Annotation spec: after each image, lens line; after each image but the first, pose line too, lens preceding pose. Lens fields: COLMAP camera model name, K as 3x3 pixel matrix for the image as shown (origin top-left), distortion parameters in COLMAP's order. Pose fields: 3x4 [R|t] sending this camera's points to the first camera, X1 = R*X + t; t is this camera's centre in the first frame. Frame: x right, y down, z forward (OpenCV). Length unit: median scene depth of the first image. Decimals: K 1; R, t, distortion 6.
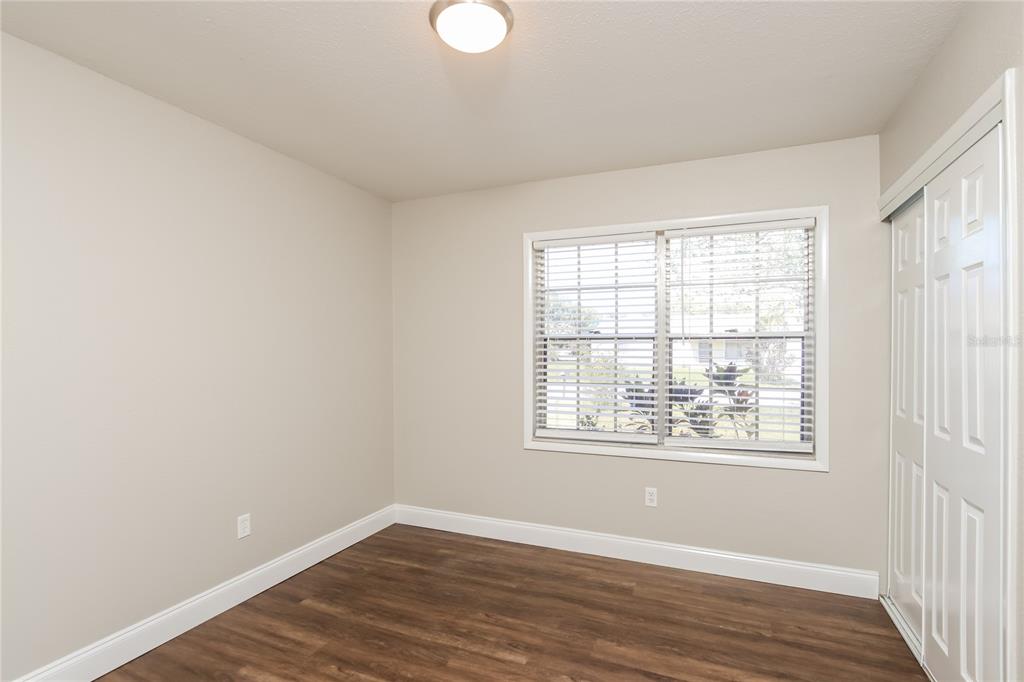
lens RADIAL K [[440.3, 0, 512.7], [0, 440.3, 353.7], [0, 0, 1]] dist [-0.000736, -0.000004]
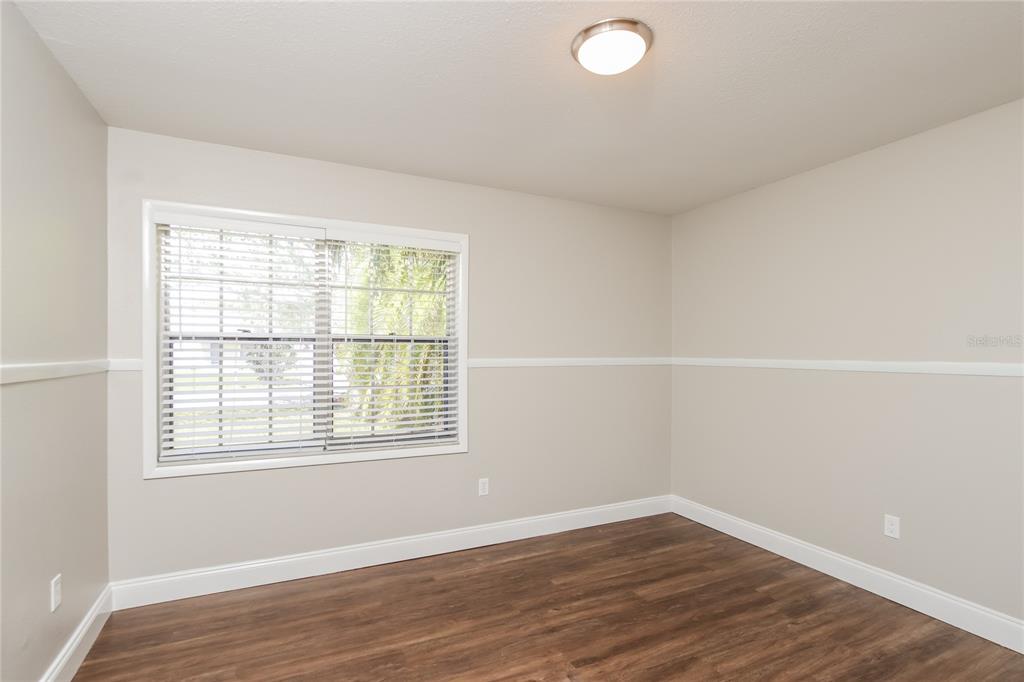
lens RADIAL K [[440.3, 0, 512.7], [0, 440.3, 353.7], [0, 0, 1]] dist [-0.000736, -0.000004]
pose [[0.747964, 0.001900, 0.663737, 0.288113], [0.000631, 0.999993, -0.003574, 0.001257], [-0.663739, 0.003092, 0.747957, -0.102969]]
